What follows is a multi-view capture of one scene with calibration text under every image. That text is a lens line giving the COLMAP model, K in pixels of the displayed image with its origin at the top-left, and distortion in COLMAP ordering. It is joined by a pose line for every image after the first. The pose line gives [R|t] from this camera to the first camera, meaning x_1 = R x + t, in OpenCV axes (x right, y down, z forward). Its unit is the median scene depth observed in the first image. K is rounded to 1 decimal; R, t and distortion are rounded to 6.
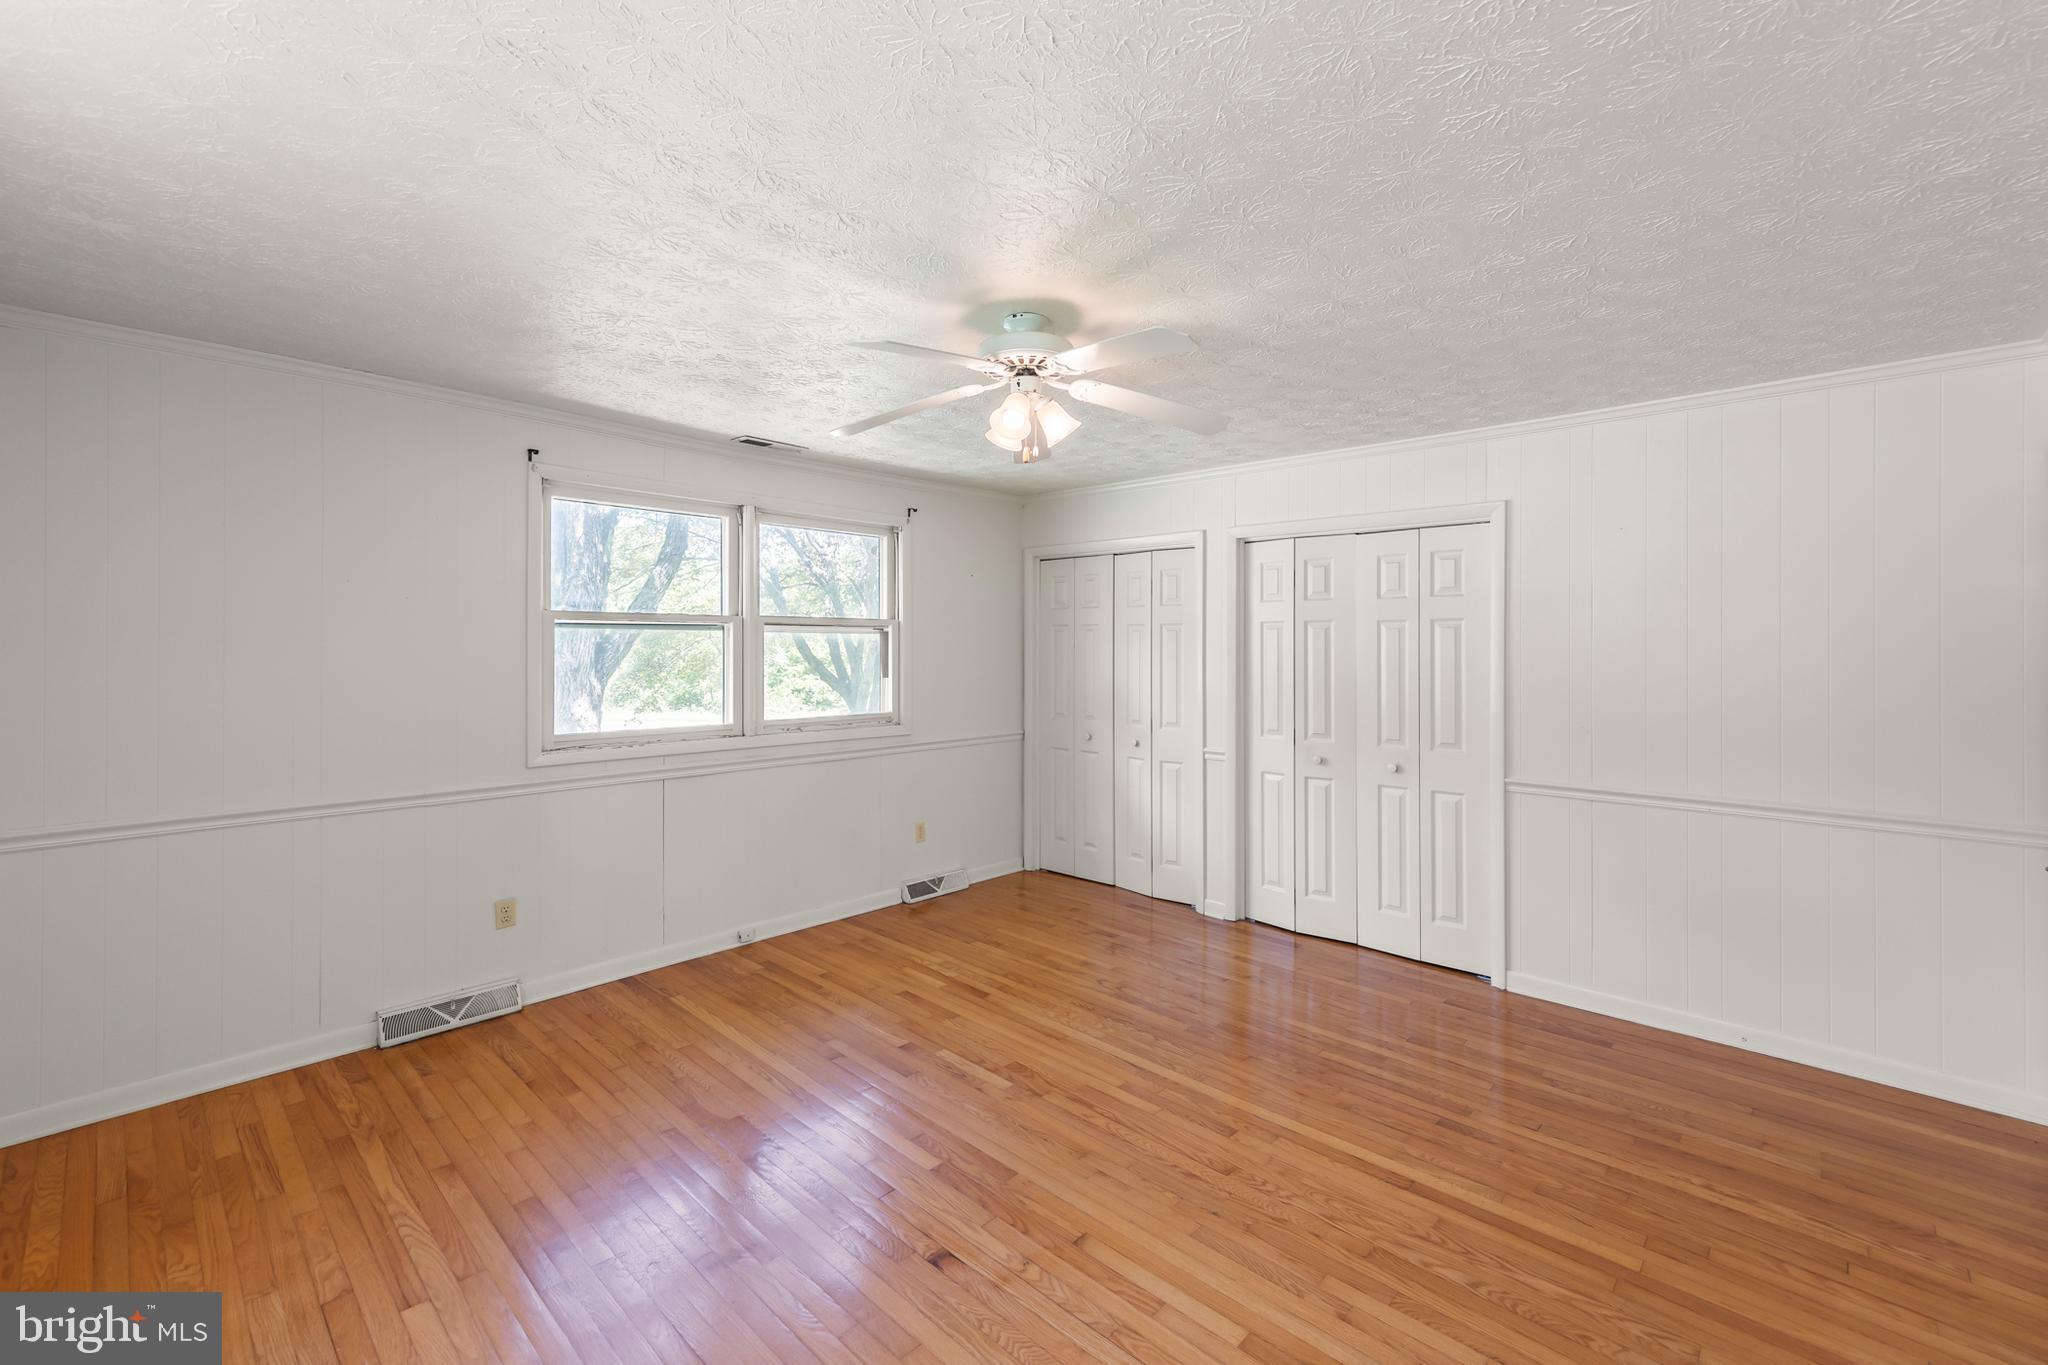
lens RADIAL K [[882.3, 0, 1025.6], [0, 882.3, 643.3], [0, 0, 1]] dist [0.008670, -0.000004]
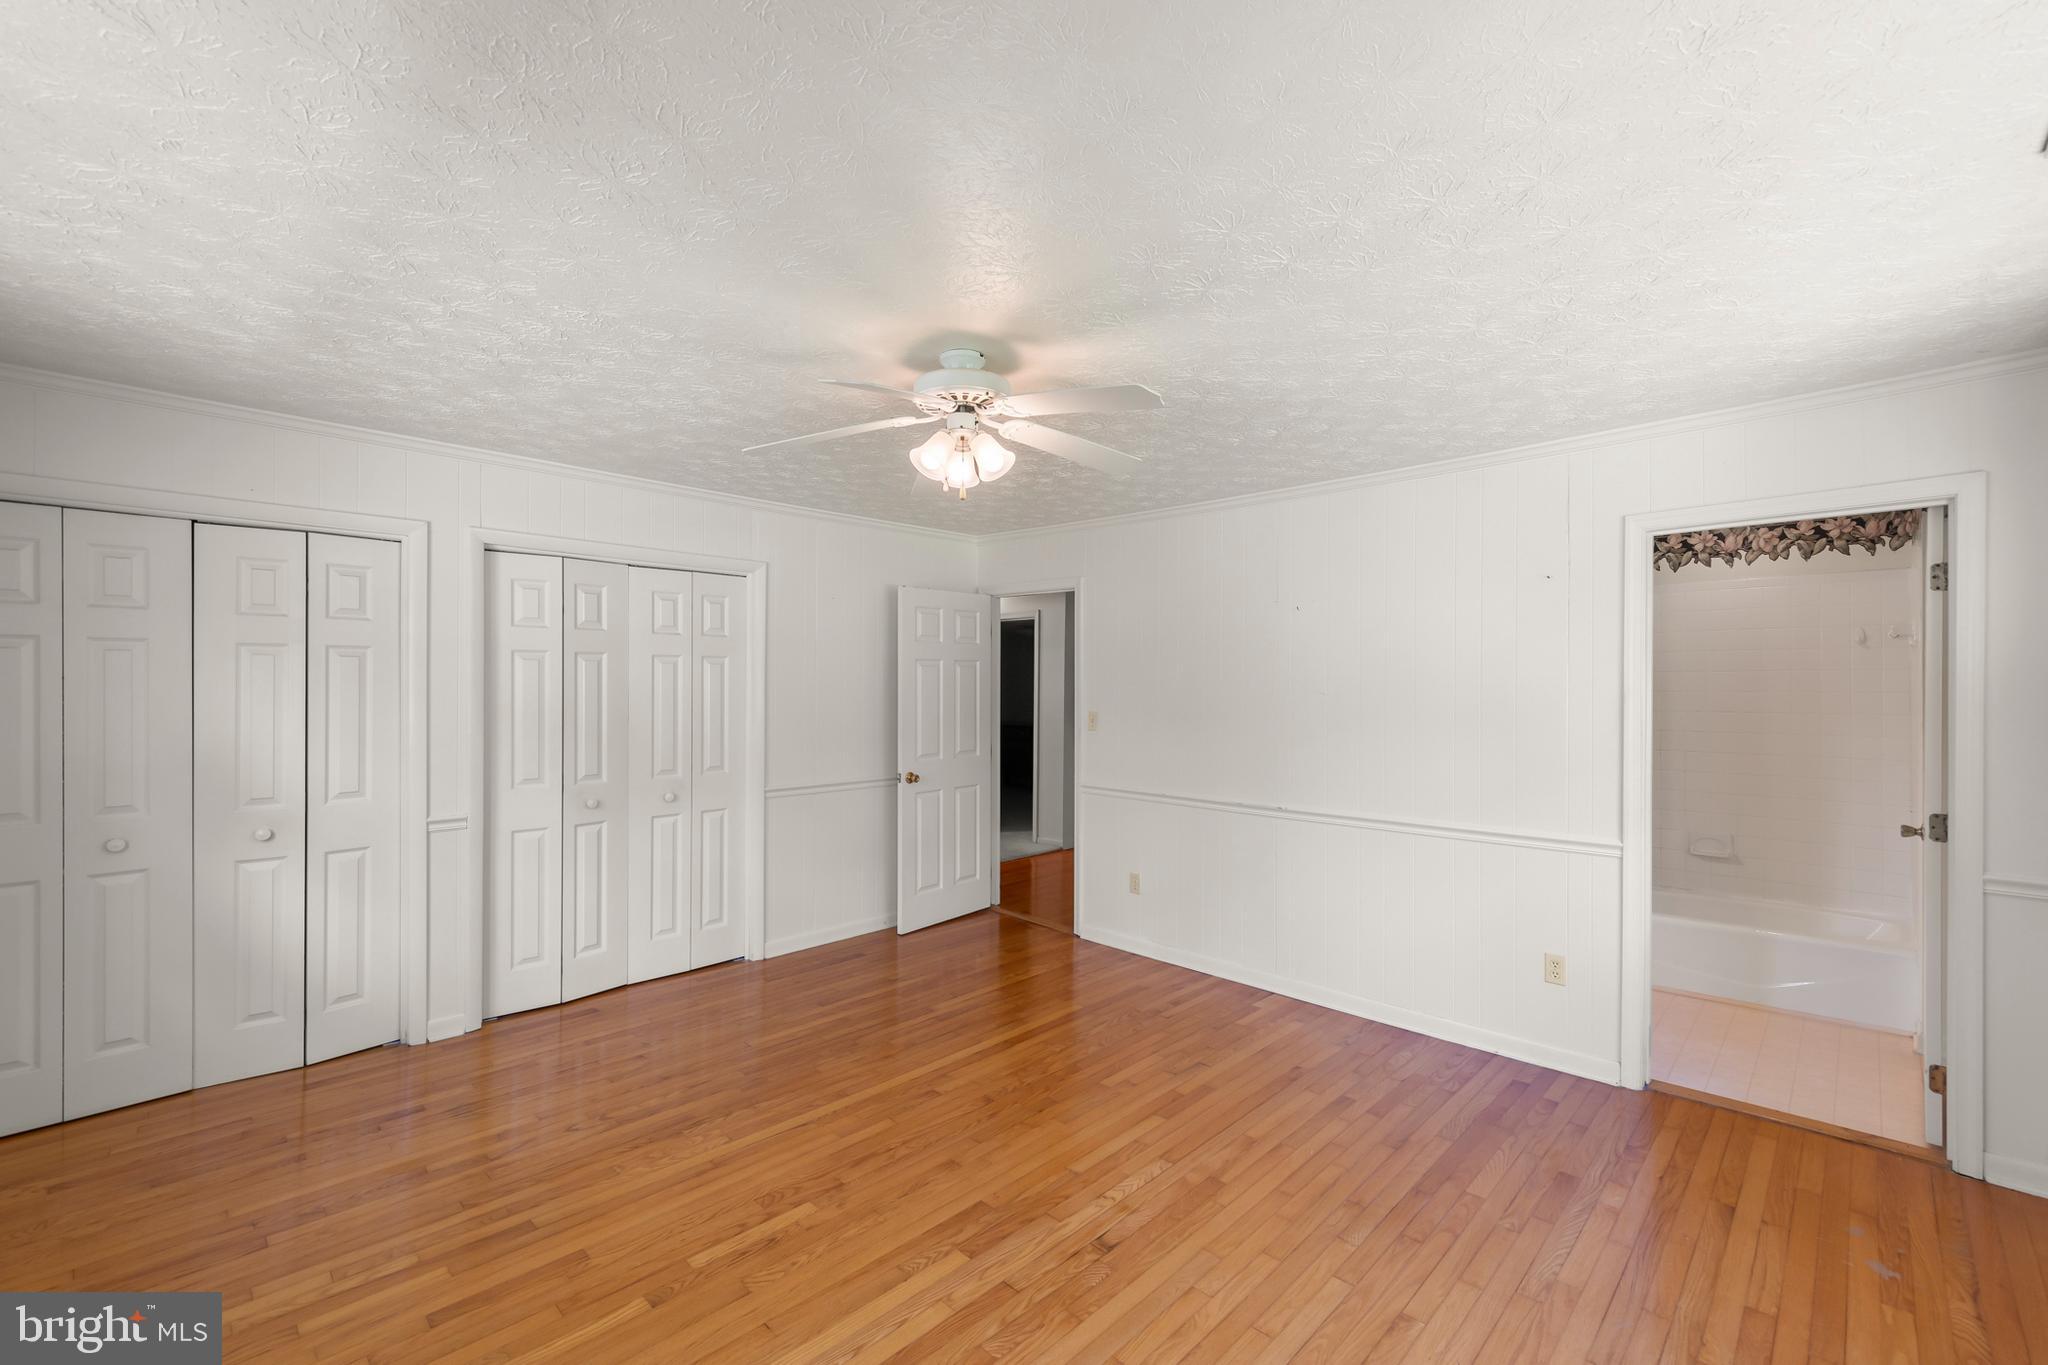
lens RADIAL K [[831.1, 0, 1067.3], [0, 831.1, 686.1], [0, 0, 1]] dist [0.001834, 0.000126]
pose [[-0.007421, -0.004120, 0.999964, -0.624996], [-0.008077, 0.999959, 0.004060, 0.002062], [-0.999940, -0.008046, -0.007453, 0.593746]]
